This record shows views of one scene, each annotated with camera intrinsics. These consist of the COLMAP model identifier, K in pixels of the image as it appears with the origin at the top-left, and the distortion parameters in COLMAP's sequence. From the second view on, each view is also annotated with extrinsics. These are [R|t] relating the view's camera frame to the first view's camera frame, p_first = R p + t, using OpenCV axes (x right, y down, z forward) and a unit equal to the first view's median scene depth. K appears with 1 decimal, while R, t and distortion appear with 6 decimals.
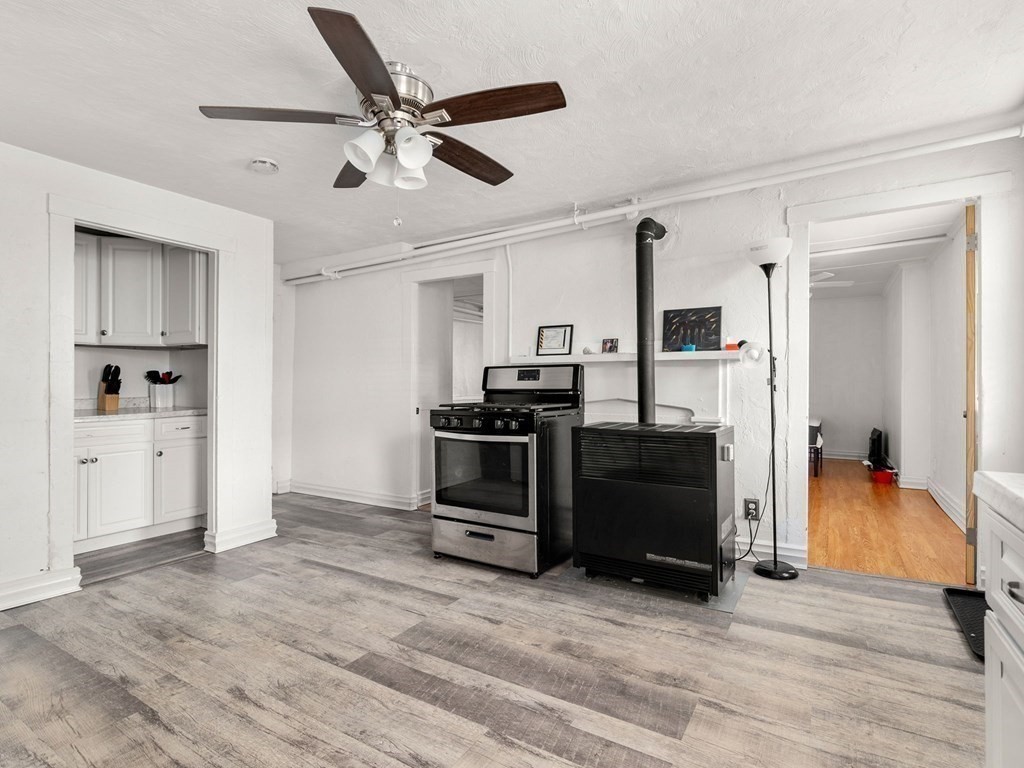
lens RADIAL K [[521.7, 0, 516.6], [0, 521.7, 383.5], [0, 0, 1]] dist [-0.006377, 0.002676]
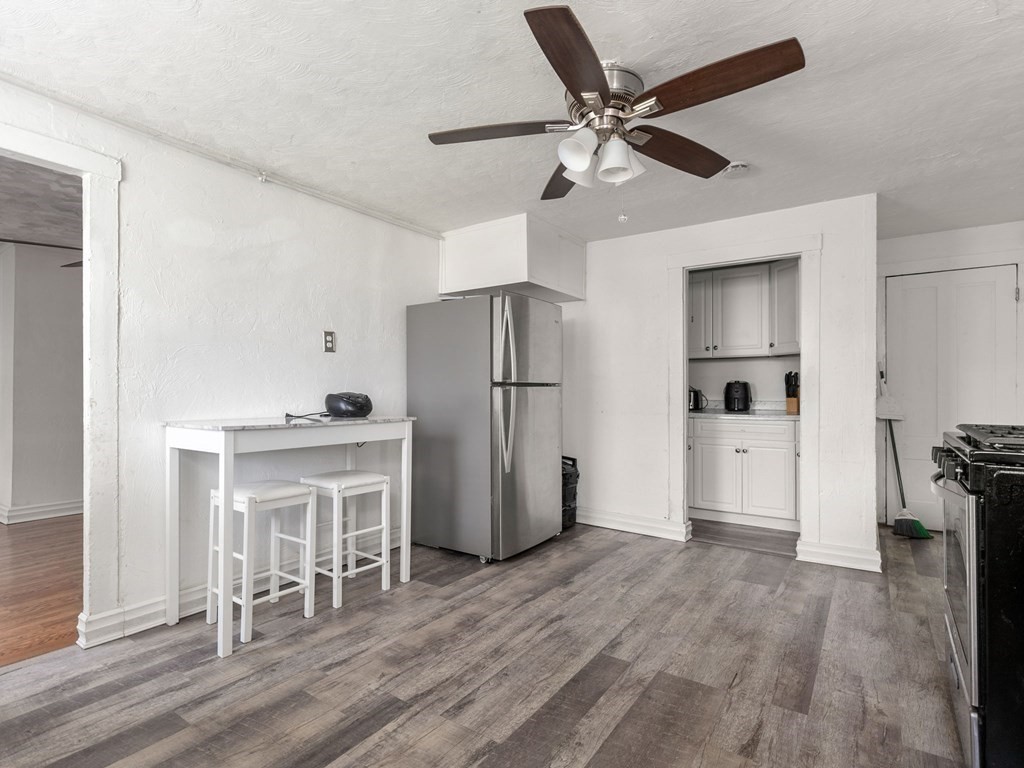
lens RADIAL K [[521.7, 0, 513.1], [0, 521.7, 386.7], [0, 0, 1]] dist [-0.006377, 0.002676]
pose [[-0.053752, -0.004059, -0.998546, 0.750225], [0.003169, 0.999986, -0.004235, -0.001726], [0.998549, -0.003393, -0.053738, 0.875842]]
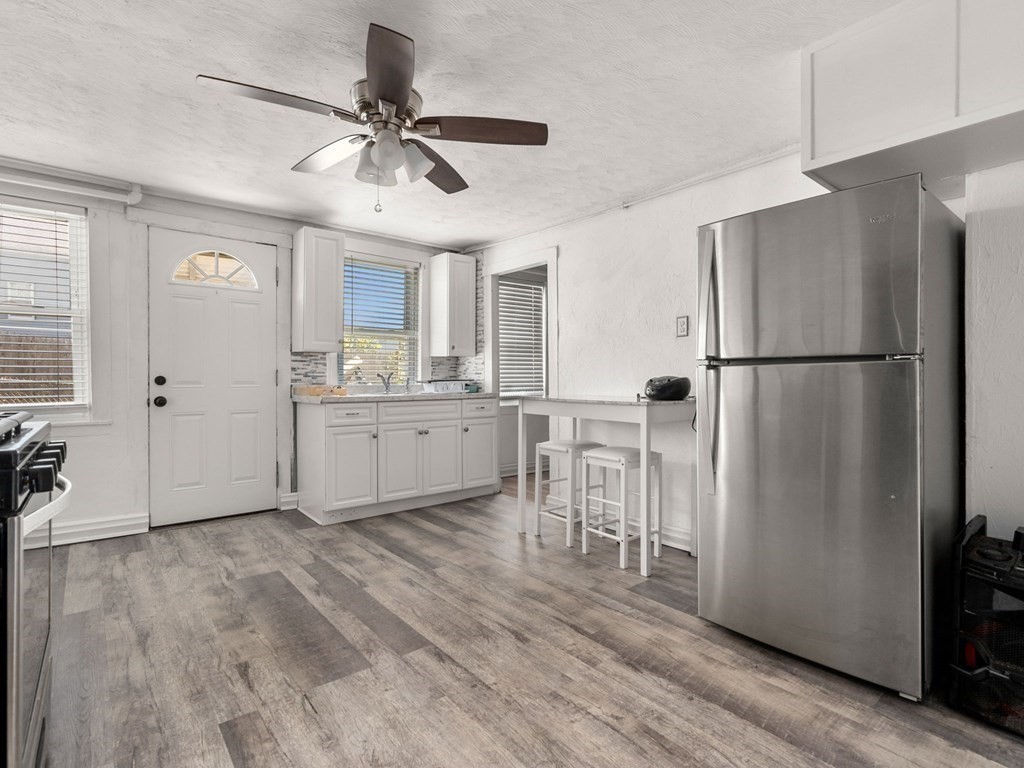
lens RADIAL K [[521.7, 0, 515.2], [0, 521.7, 379.6], [0, 0, 1]] dist [-0.006377, 0.002676]
pose [[-0.945589, 0.002786, 0.325351, -0.824613], [0.001465, 0.999990, -0.004304, 0.024180], [-0.325360, -0.003593, -0.945583, 1.916870]]
